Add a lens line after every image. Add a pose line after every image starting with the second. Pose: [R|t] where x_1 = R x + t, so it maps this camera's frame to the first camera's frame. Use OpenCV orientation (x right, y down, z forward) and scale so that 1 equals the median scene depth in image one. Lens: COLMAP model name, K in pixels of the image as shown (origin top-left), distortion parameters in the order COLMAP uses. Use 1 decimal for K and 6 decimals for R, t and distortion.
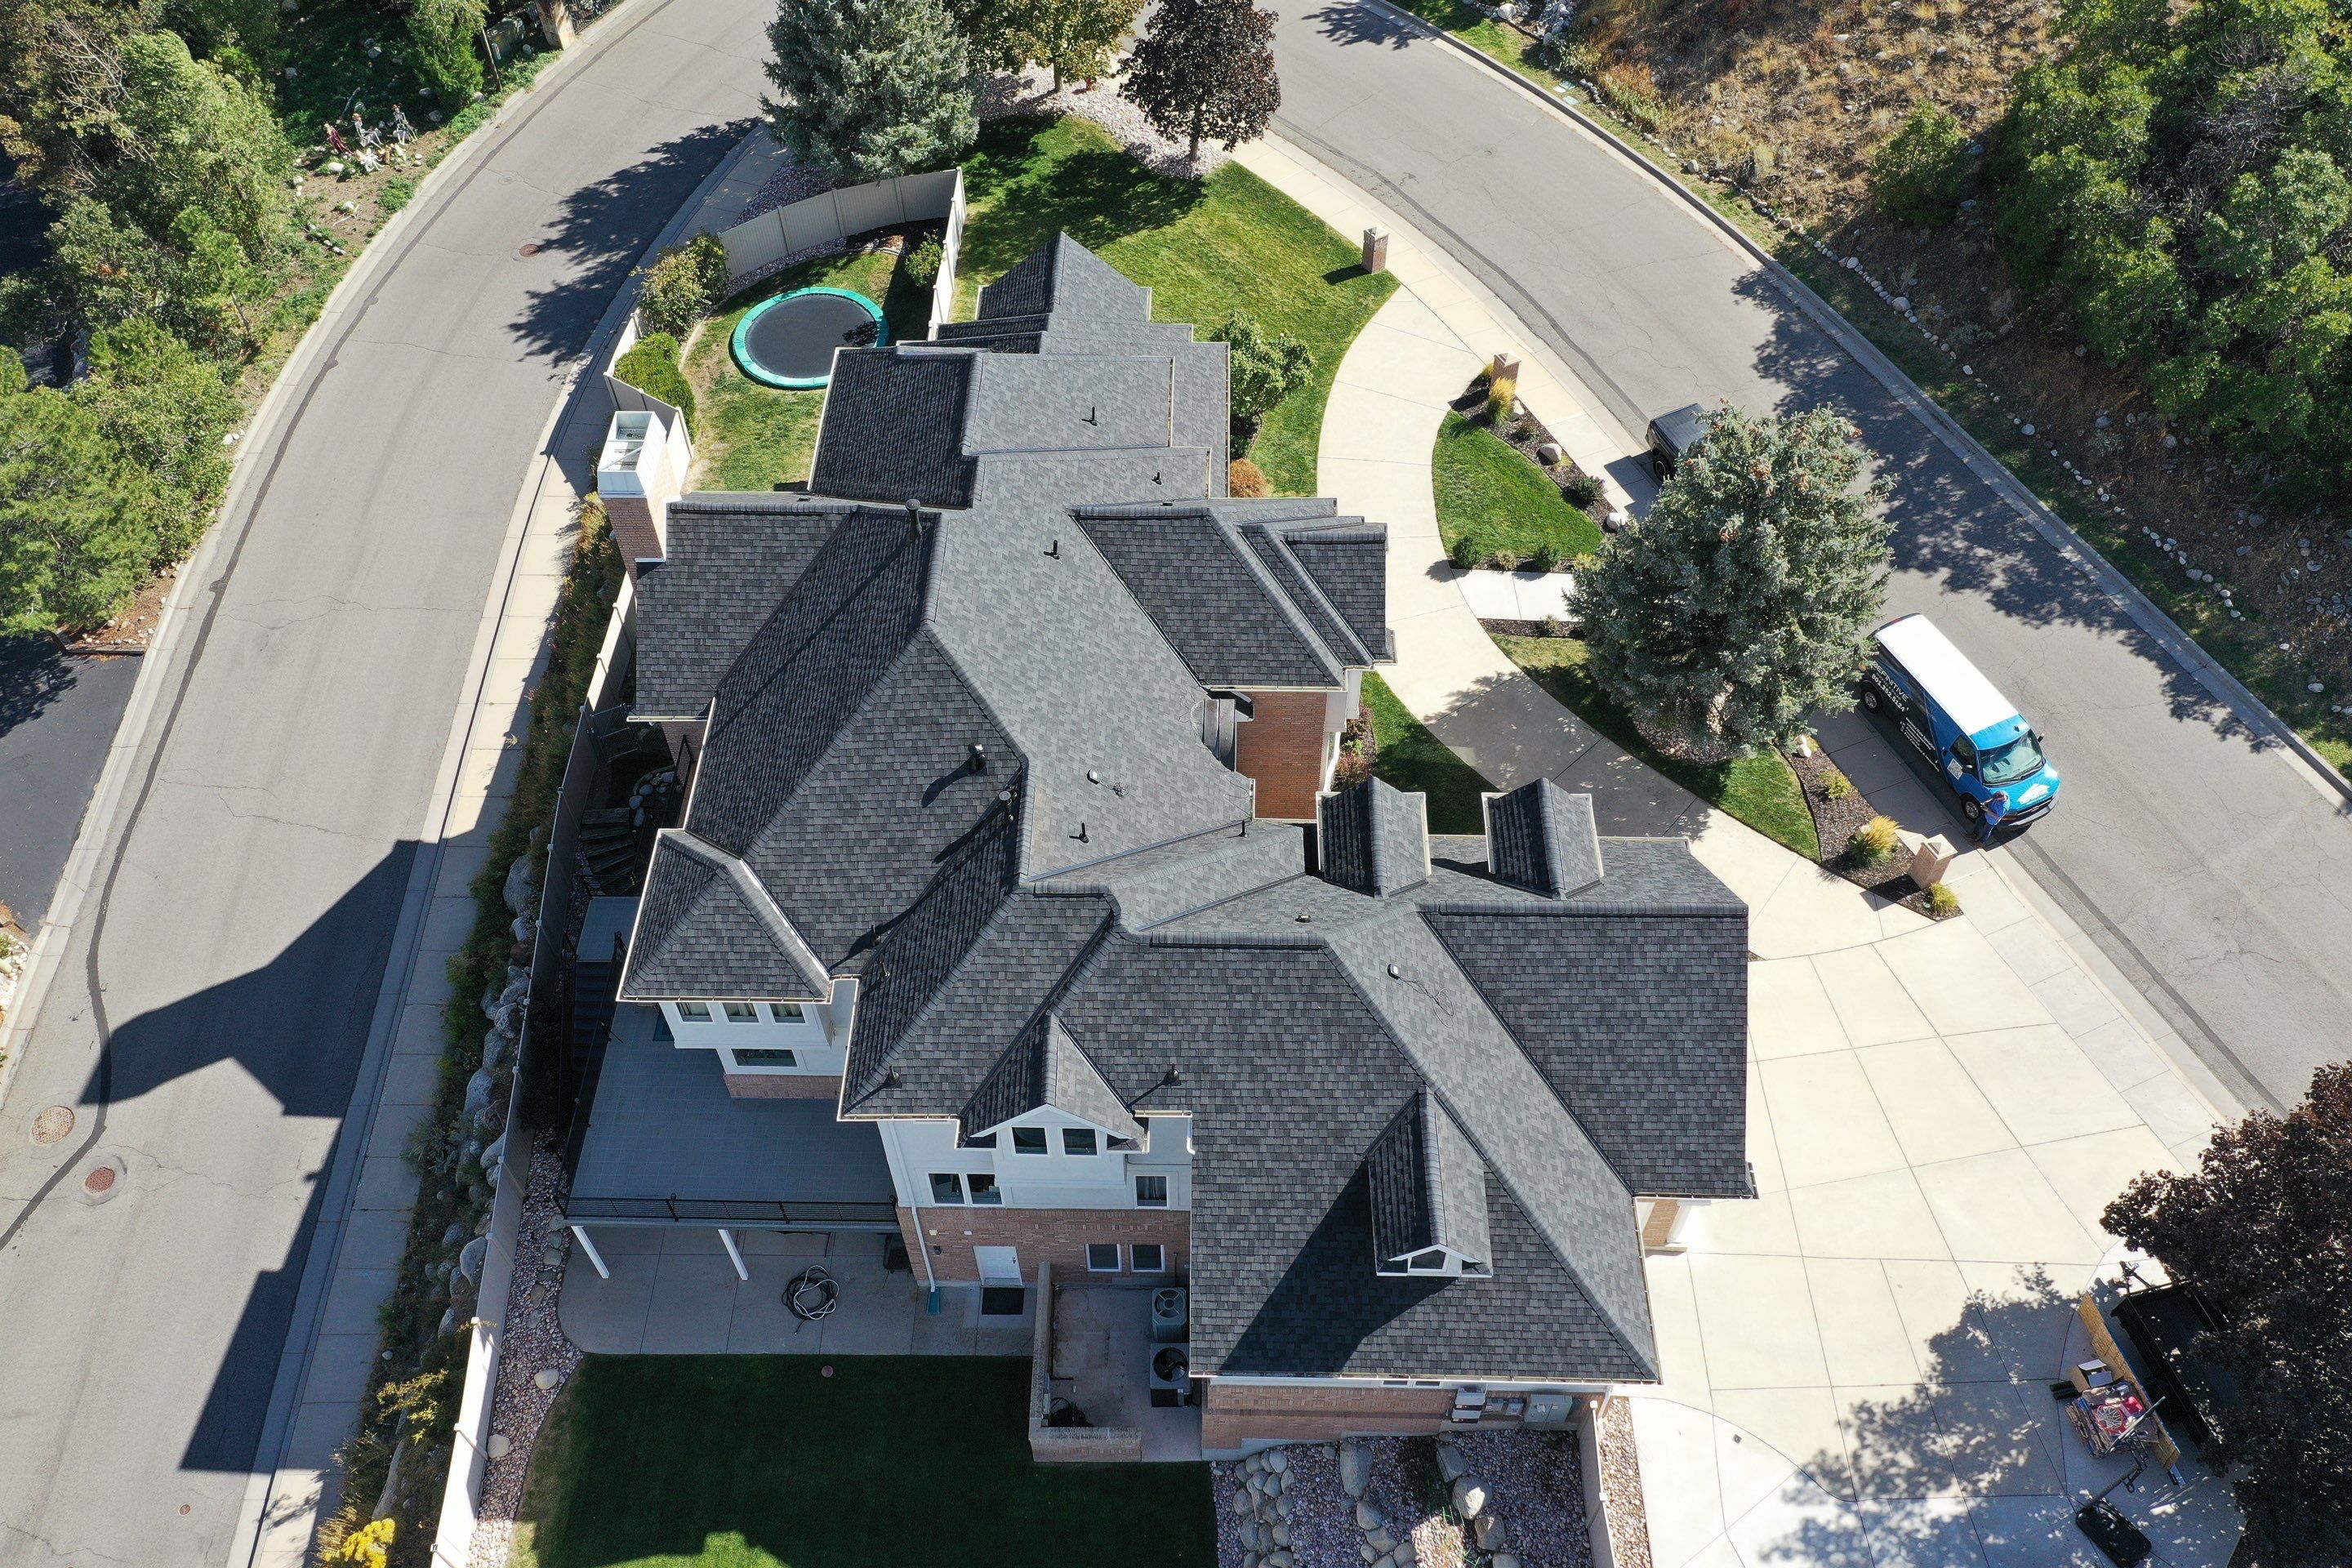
lens RADIAL K [[1858.3, 0, 1172.2], [0, 1858.3, 799.8], [0, 0, 1]] dist [0.027702, -0.004818]
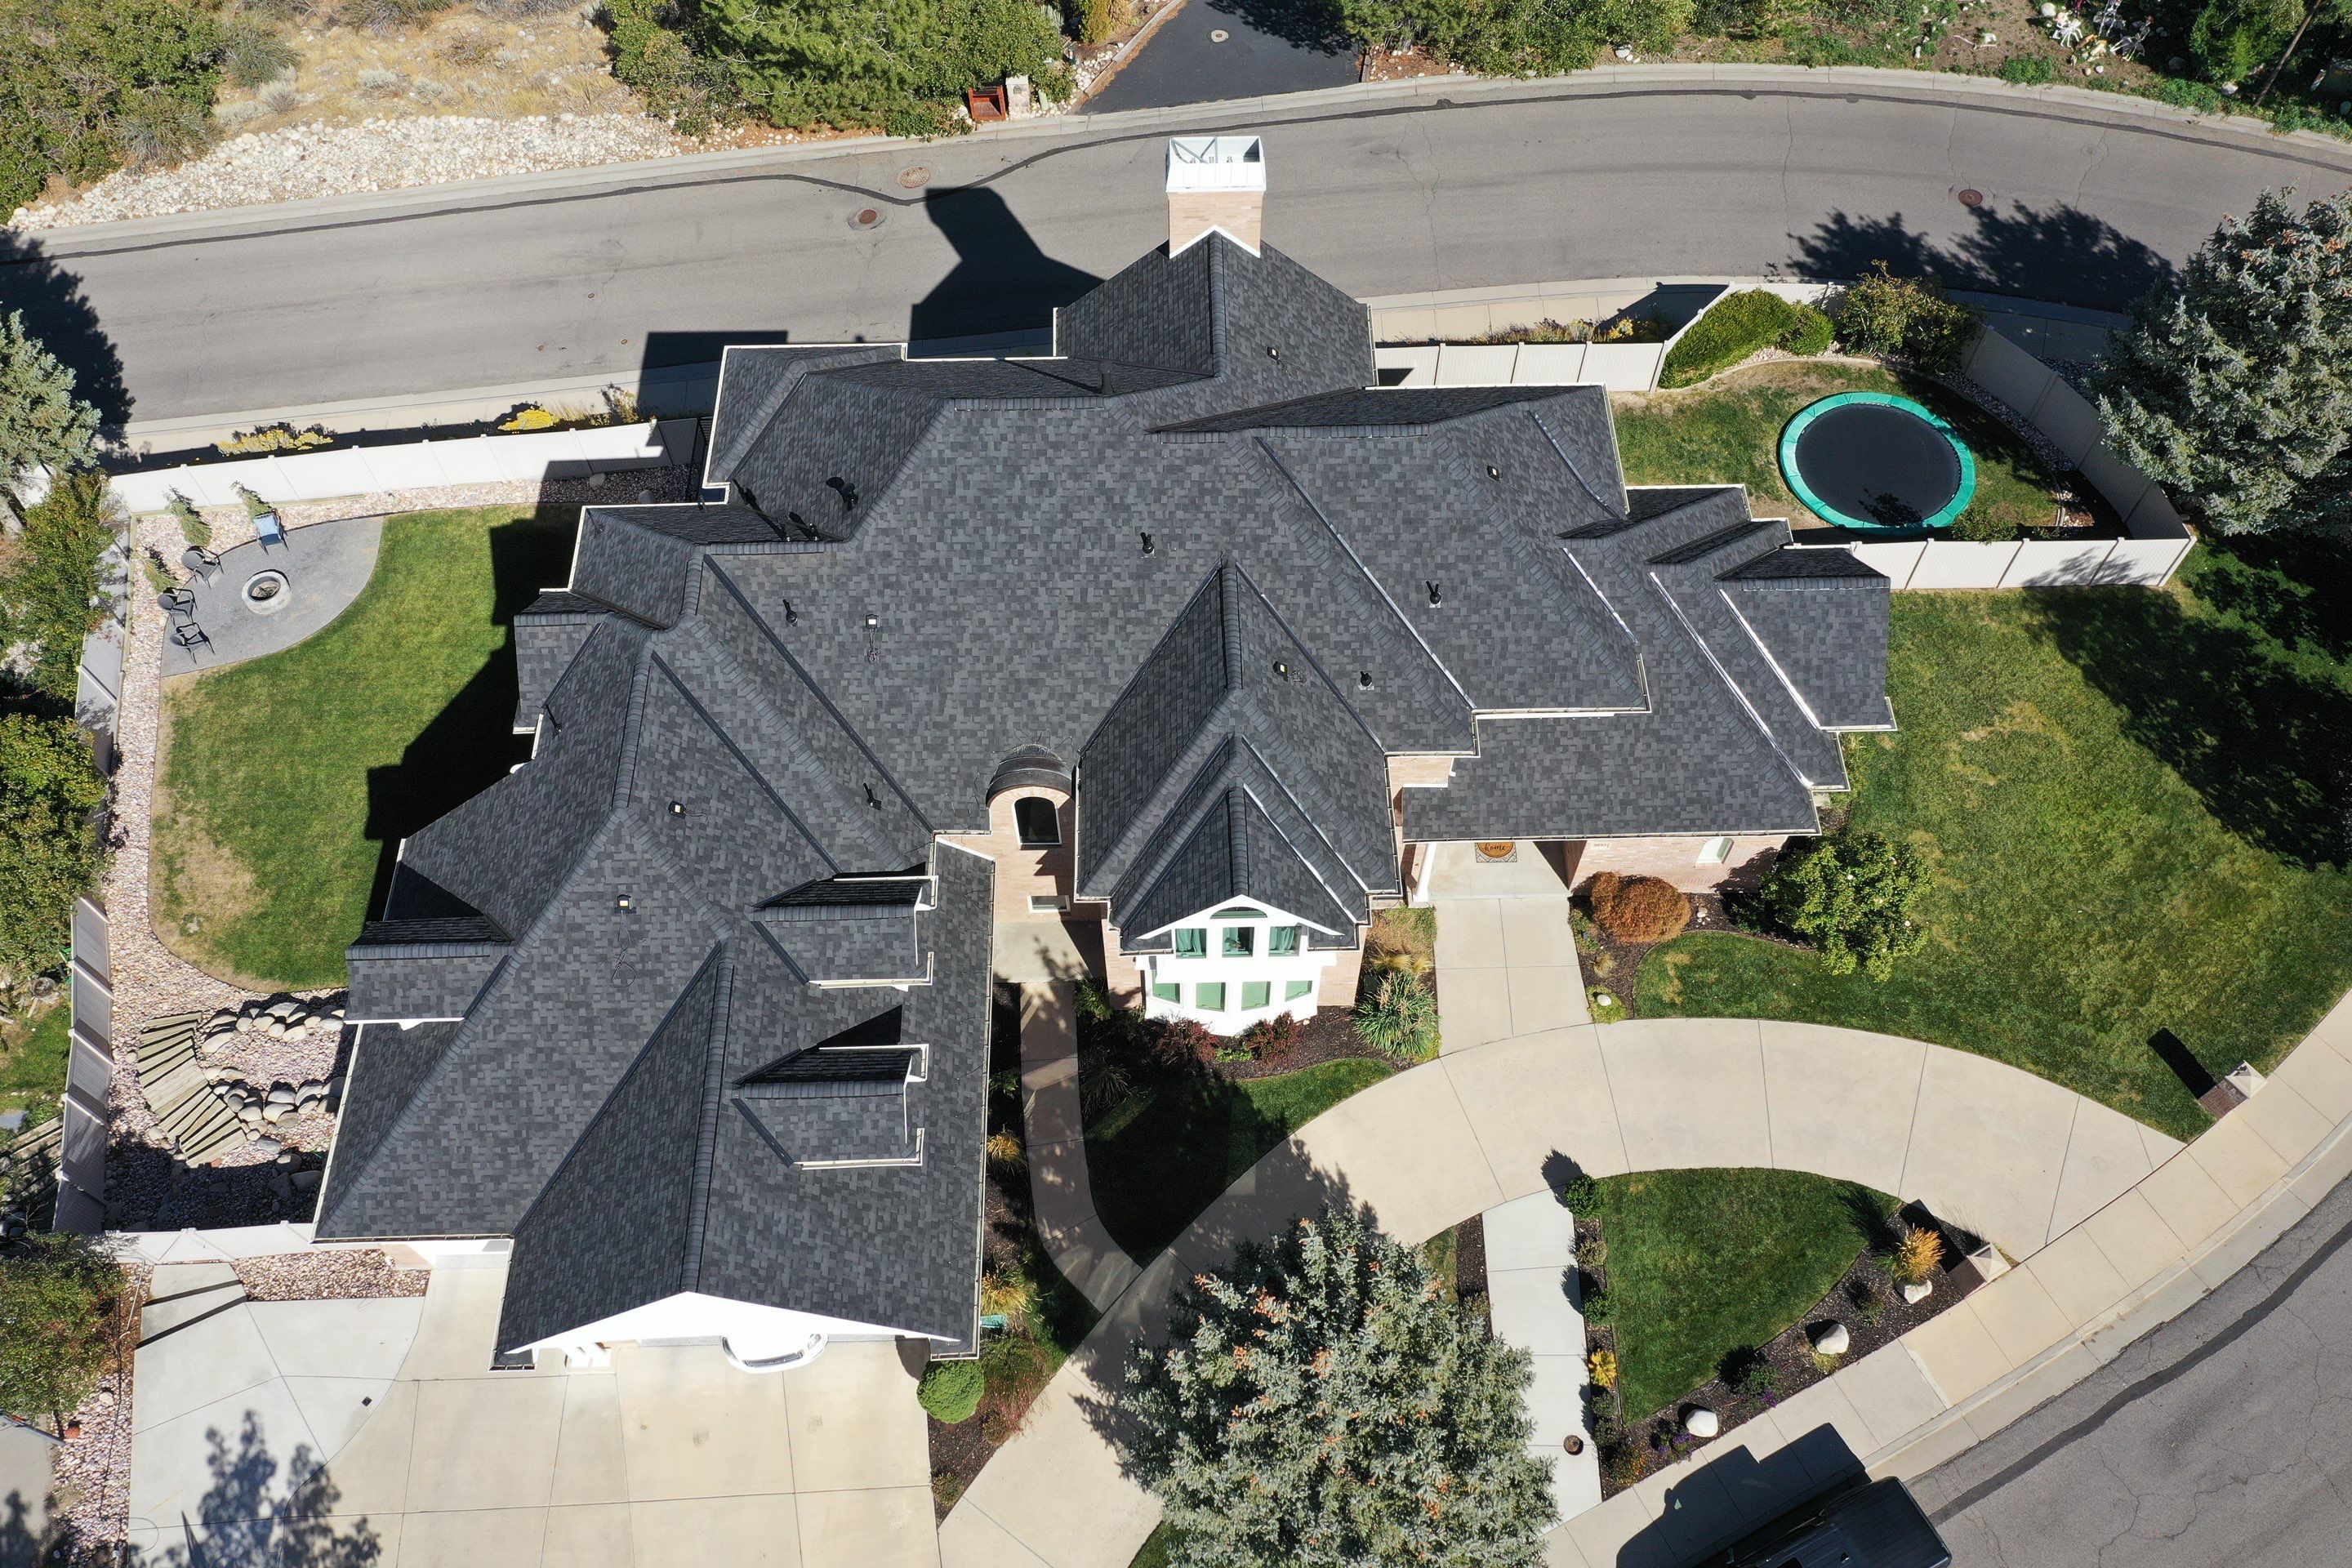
lens RADIAL K [[1869.4, 0, 1174.1], [0, 1869.4, 795.3], [0, 0, 1]] dist [0.012650, 0.018861]
pose [[0.037055, 0.864360, -0.501506, 0.382976], [-0.779567, 0.338987, 0.526654, -0.445656], [0.625222, 0.371442, 0.686388, 0.329715]]
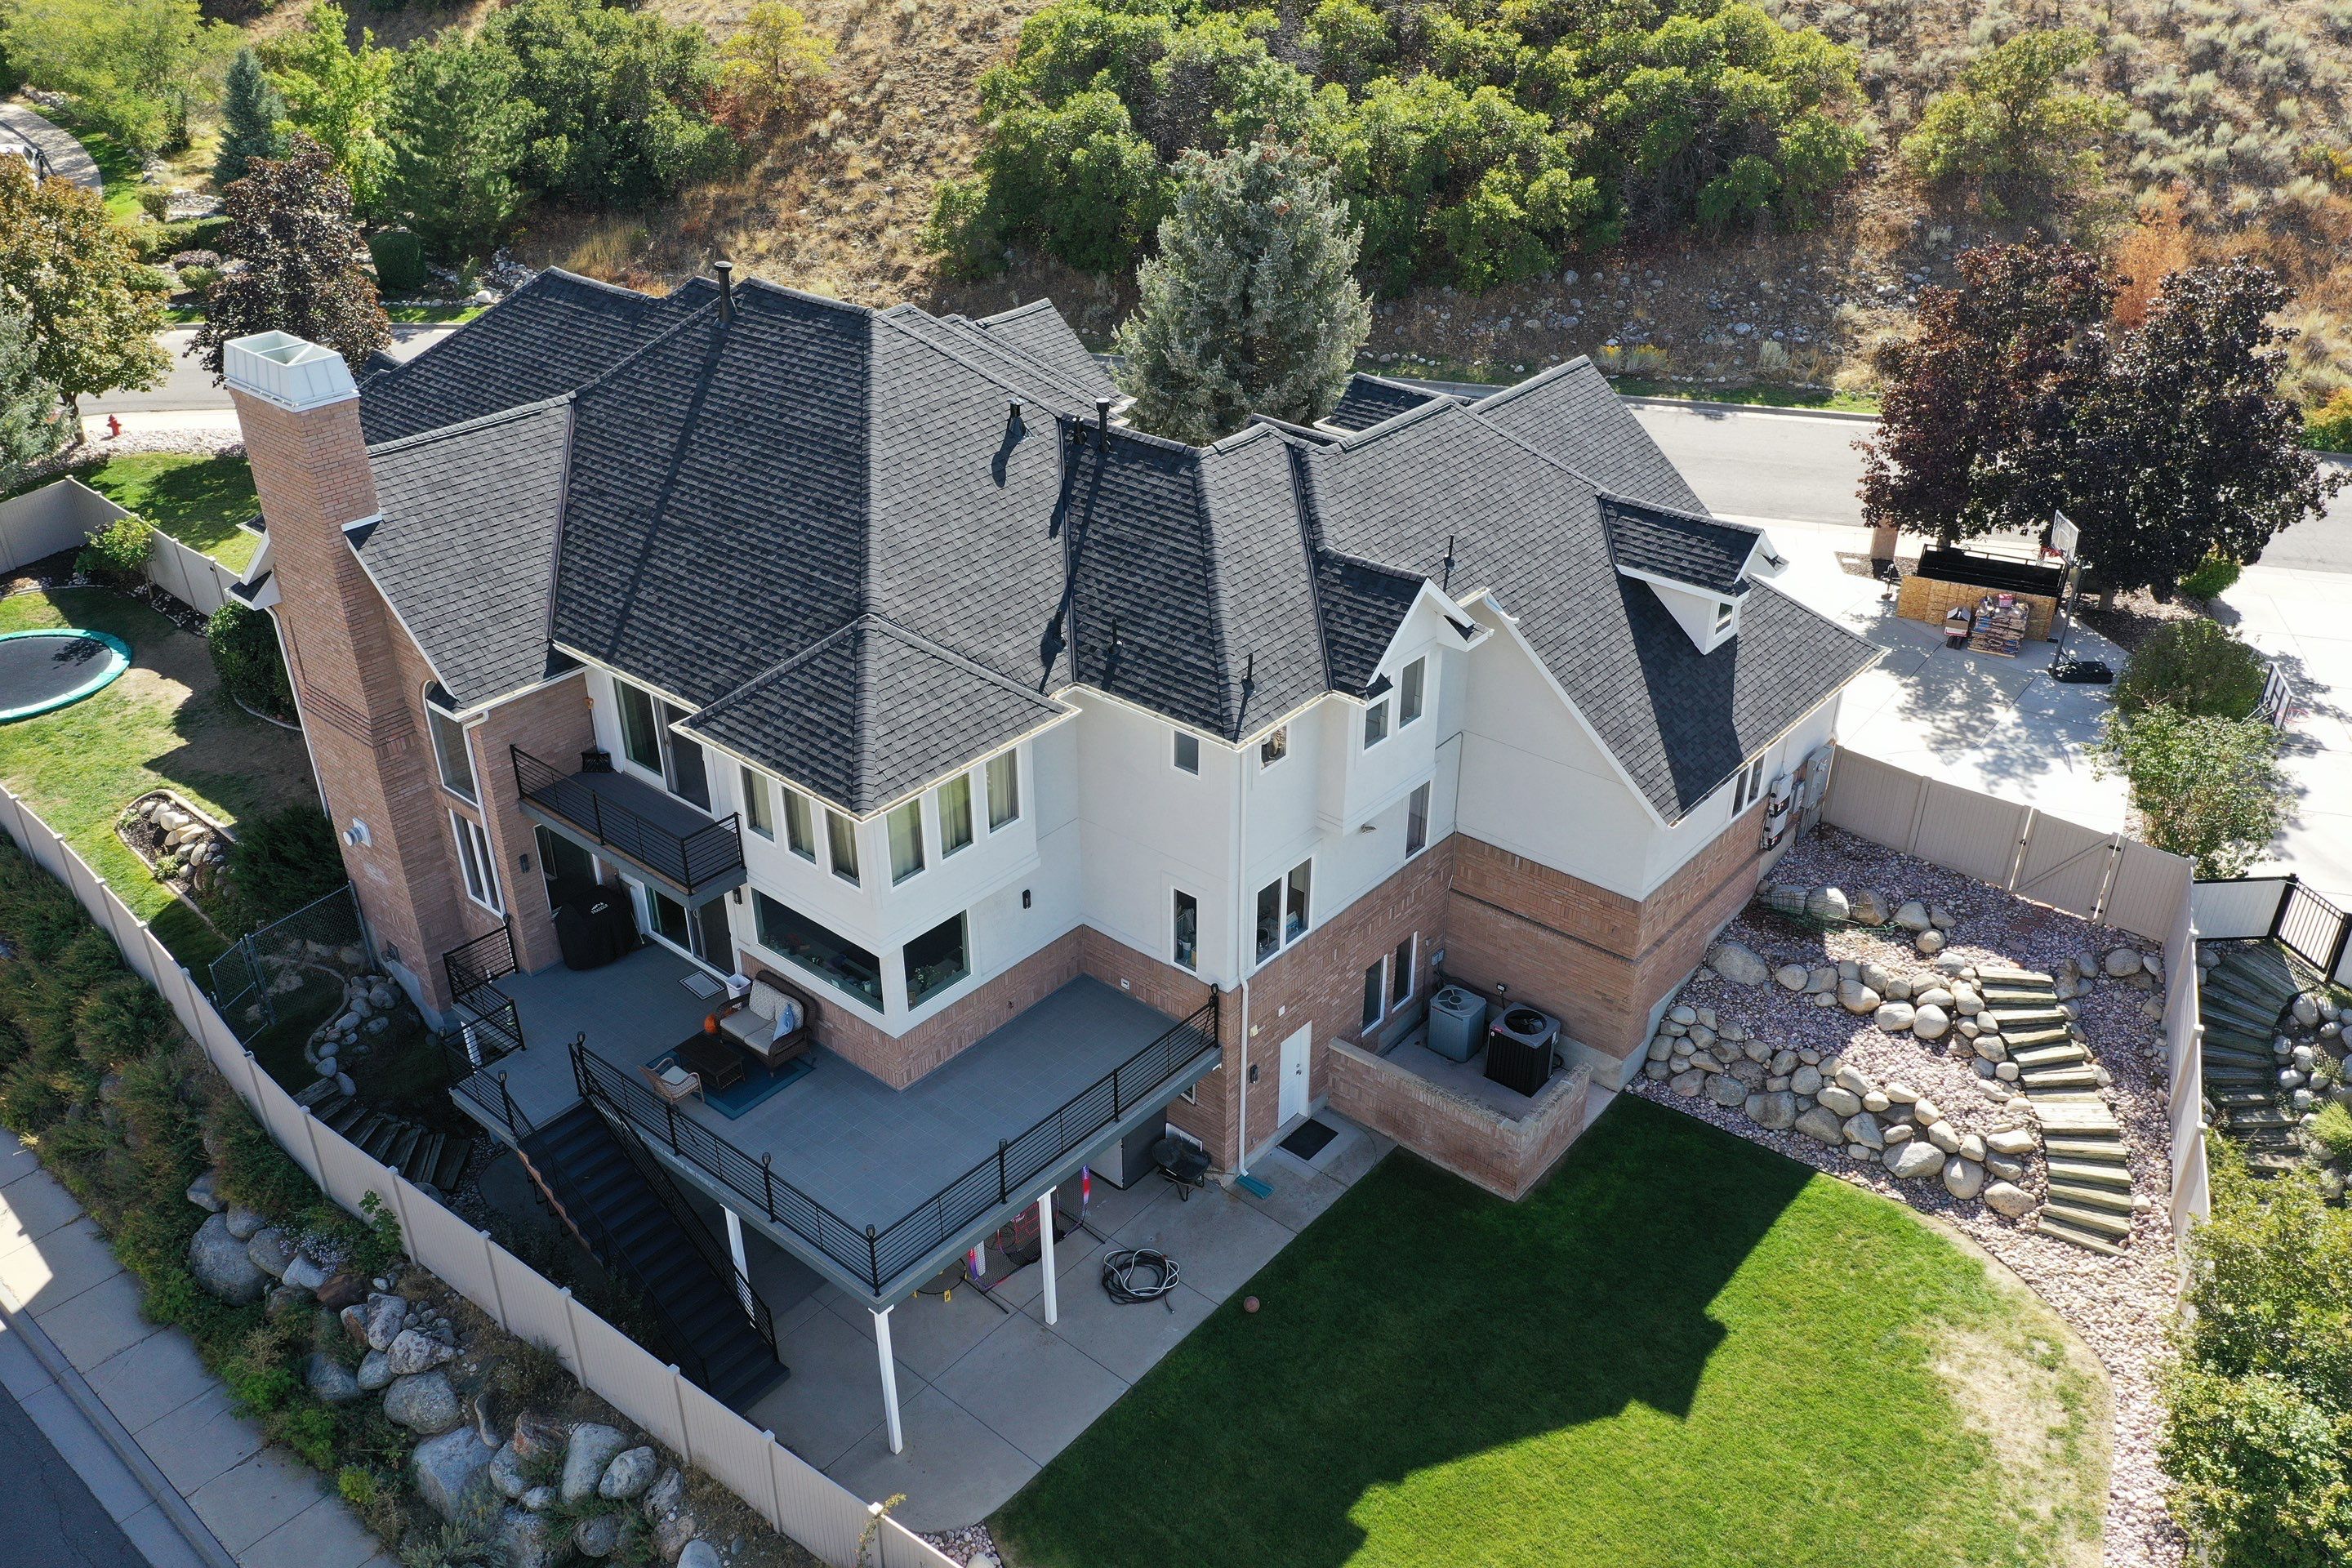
lens RADIAL K [[1858.3, 0, 1172.2], [0, 1858.3, 799.8], [0, 0, 1]] dist [0.027702, -0.004818]
pose [[0.631993, -0.375247, 0.678067, -0.475528], [0.607009, 0.783640, -0.132091, 0.180437], [-0.481793, 0.495074, 0.723033, 0.318983]]
